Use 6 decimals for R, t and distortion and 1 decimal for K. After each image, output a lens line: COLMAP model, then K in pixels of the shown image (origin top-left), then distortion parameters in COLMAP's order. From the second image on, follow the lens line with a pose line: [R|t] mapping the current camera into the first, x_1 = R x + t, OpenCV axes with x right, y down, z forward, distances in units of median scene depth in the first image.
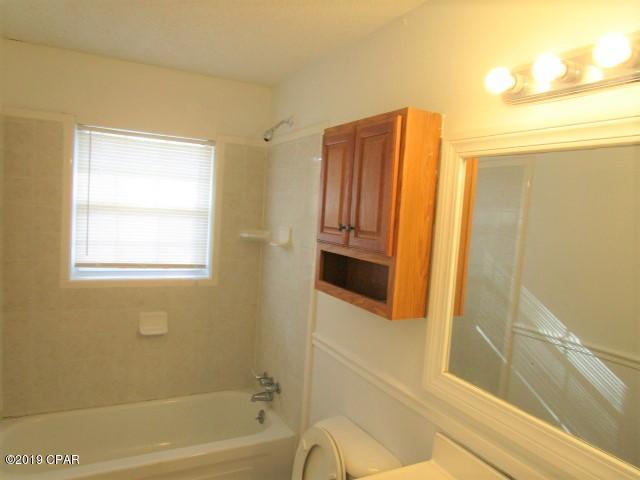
lens RADIAL K [[454.4, 0, 316.5], [0, 454.4, 237.1], [0, 0, 1]] dist [-0.027419, 0.005048]
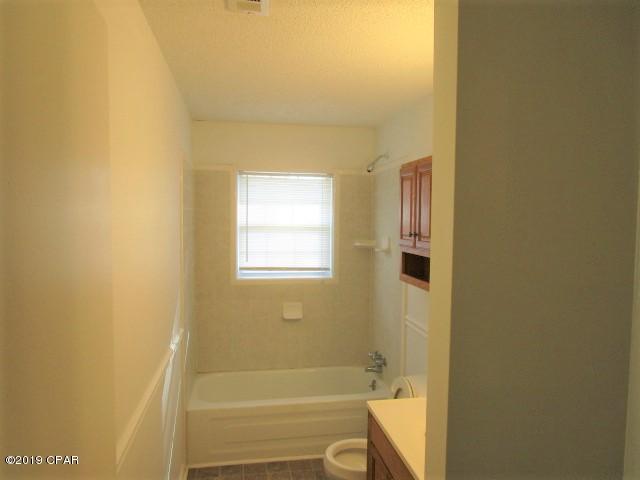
lens RADIAL K [[454.4, 0, 316.5], [0, 454.4, 237.1], [0, 0, 1]] dist [-0.027419, 0.005048]
pose [[0.952279, -0.039111, -0.302713, 0.136694], [0.030348, 0.998974, -0.033602, 0.017238], [0.303717, 0.022812, 0.952489, -0.299887]]
